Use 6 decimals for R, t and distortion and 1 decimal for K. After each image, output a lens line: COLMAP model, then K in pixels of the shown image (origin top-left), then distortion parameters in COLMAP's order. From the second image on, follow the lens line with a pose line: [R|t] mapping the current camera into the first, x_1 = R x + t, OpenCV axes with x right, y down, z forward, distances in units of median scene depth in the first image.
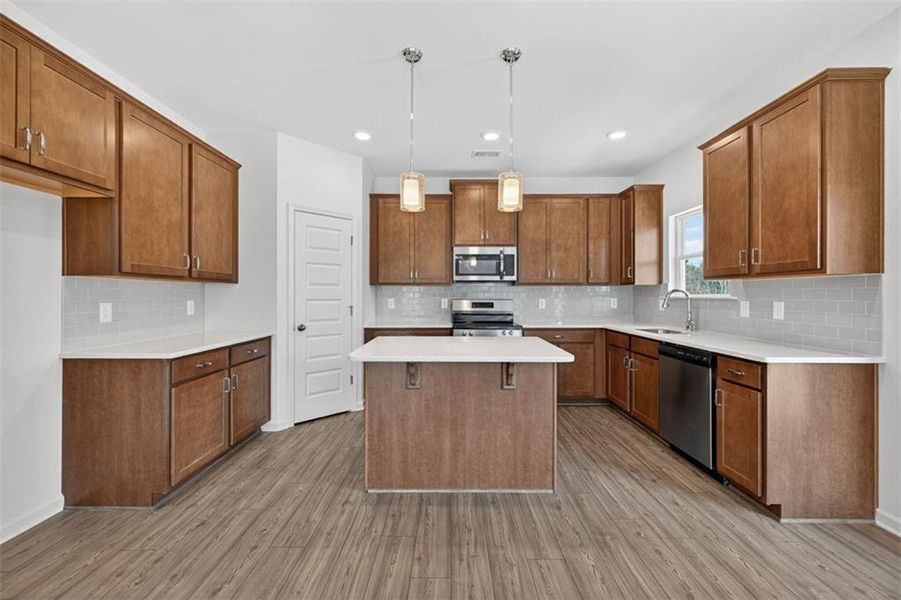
lens RADIAL K [[377.7, 0, 446.3], [0, 377.7, 297.1], [0, 0, 1]] dist [0.008390, -0.002100]
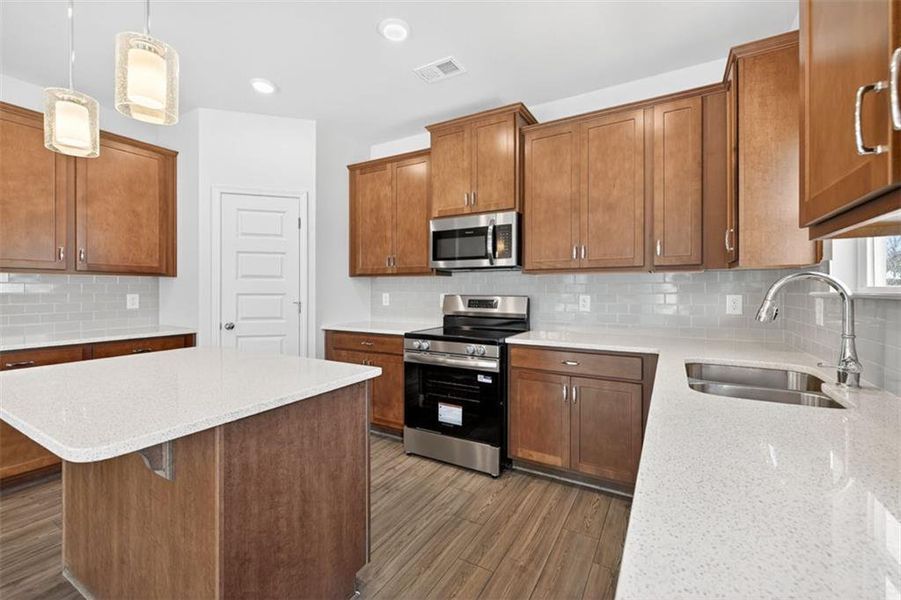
lens RADIAL K [[377.7, 0, 442.7], [0, 377.7, 289.9], [0, 0, 1]] dist [0.008390, -0.002100]
pose [[0.862406, 0.000445, -0.506217, 0.512013], [-0.003469, 0.999981, -0.005030, -0.000133], [0.506205, 0.006094, 0.862392, 0.519882]]
